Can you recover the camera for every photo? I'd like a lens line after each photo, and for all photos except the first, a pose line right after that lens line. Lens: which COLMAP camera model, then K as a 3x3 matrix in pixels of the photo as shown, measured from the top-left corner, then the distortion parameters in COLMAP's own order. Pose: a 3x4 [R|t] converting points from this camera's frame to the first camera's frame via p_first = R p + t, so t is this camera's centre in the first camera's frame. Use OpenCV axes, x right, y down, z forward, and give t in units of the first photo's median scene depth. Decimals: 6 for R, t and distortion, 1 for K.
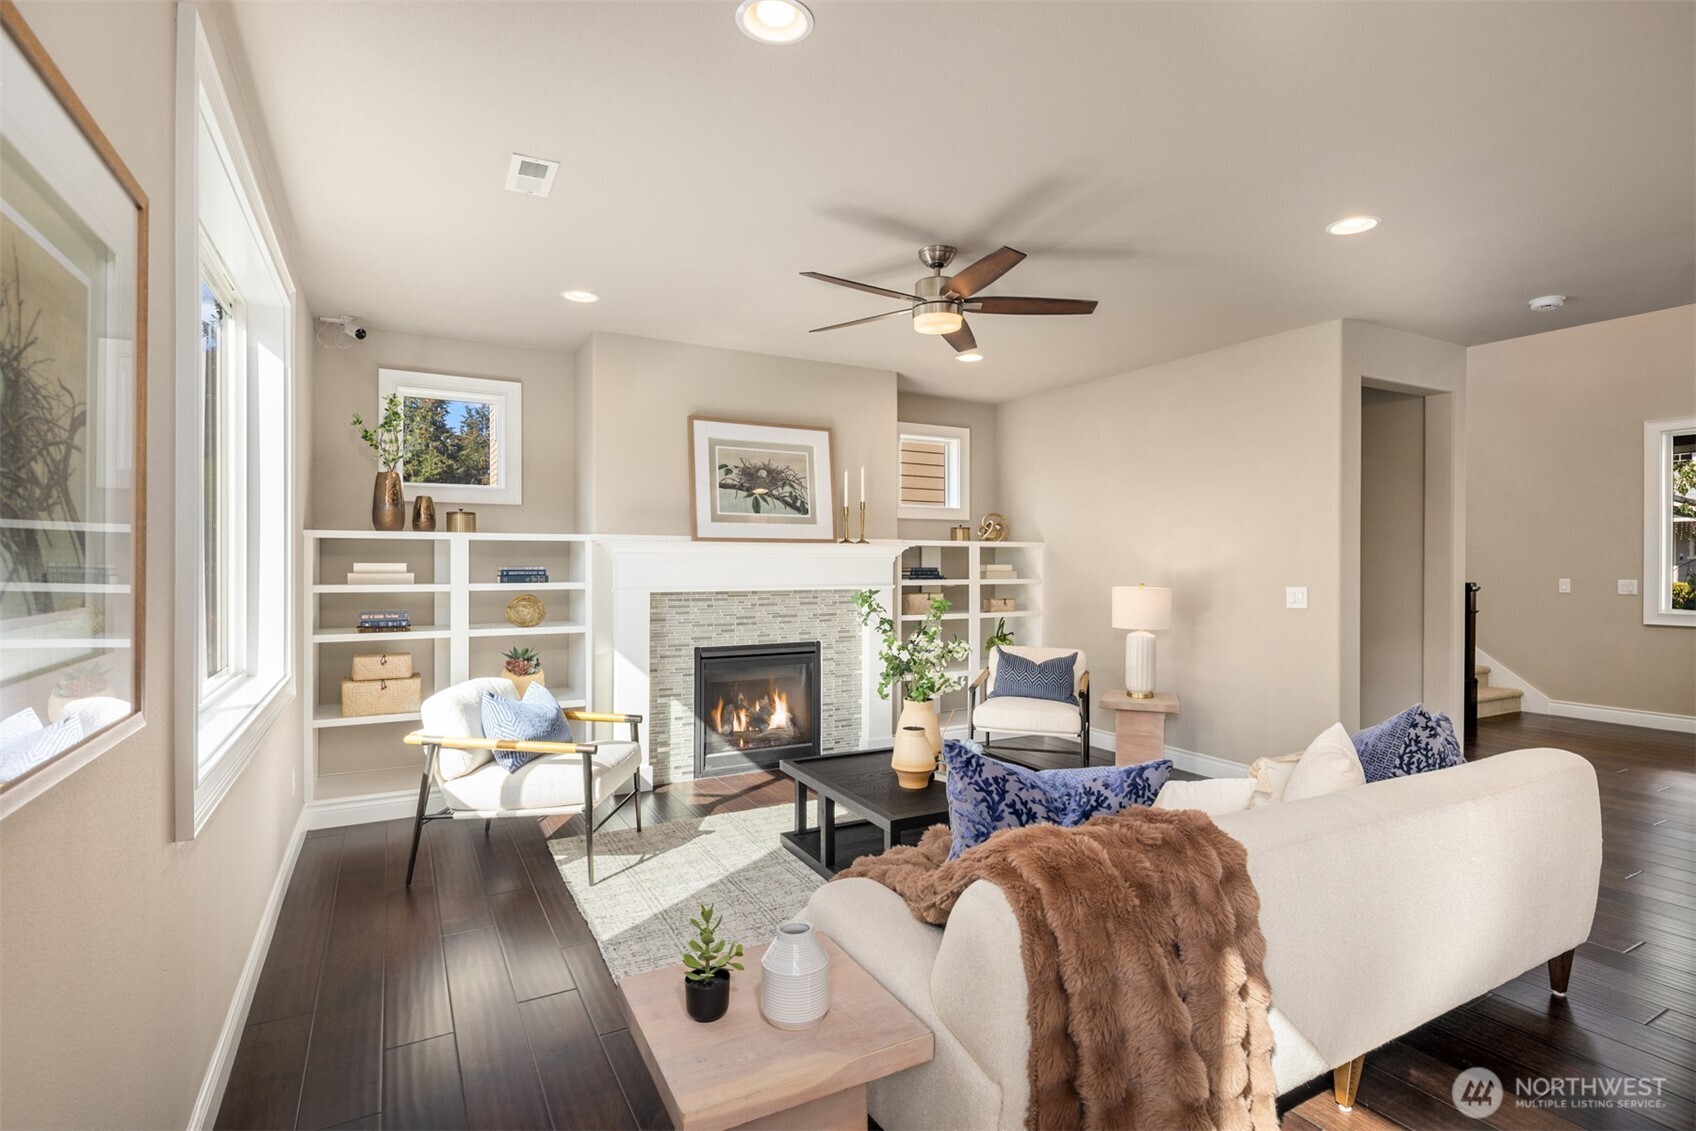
lens RADIAL K [[798.5, 0, 827.6], [0, 798.5, 555.1], [0, 0, 1]] dist [-0.000100, -0.000373]
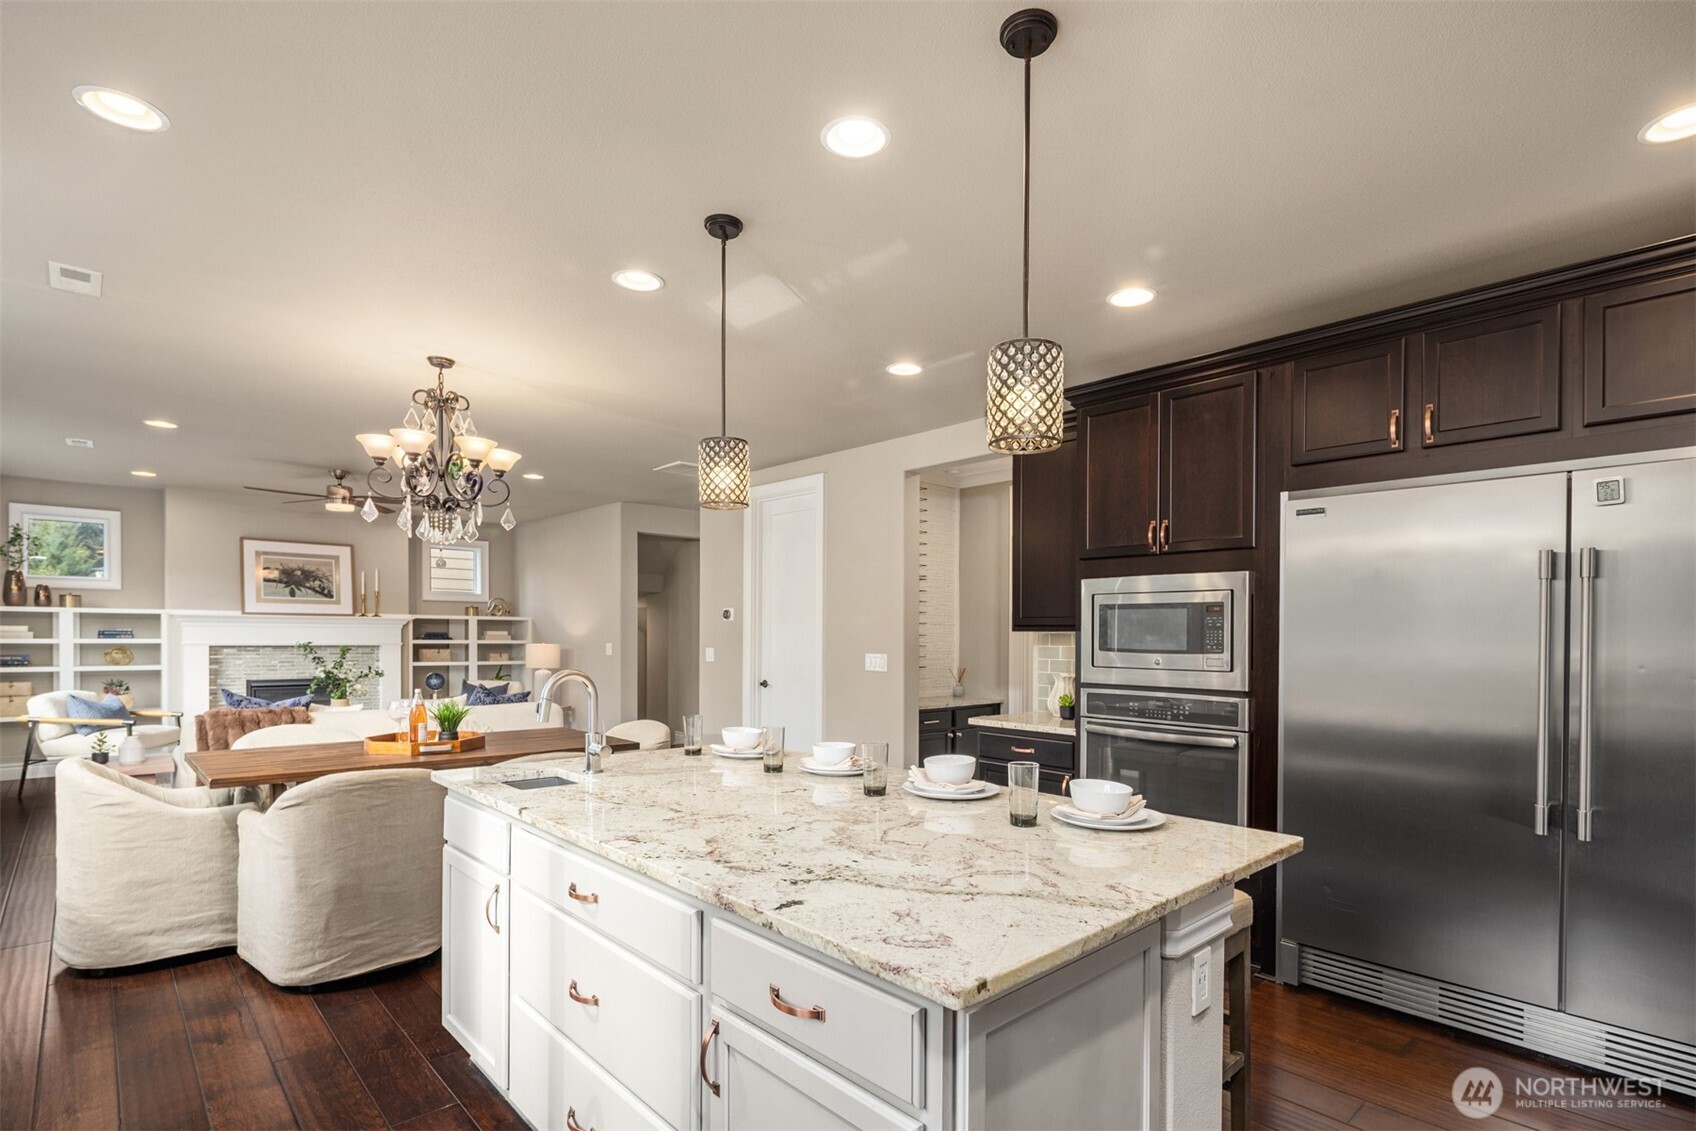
lens RADIAL K [[821.4, 0, 852.8], [0, 821.4, 639.0], [0, 0, 1]] dist [-0.014674, -0.000035]
pose [[0.966733, 0.006759, 0.255698, 0.625624], [-0.011113, 0.999817, 0.015589, -0.006901], [-0.255545, -0.017912, 0.966631, -0.949383]]
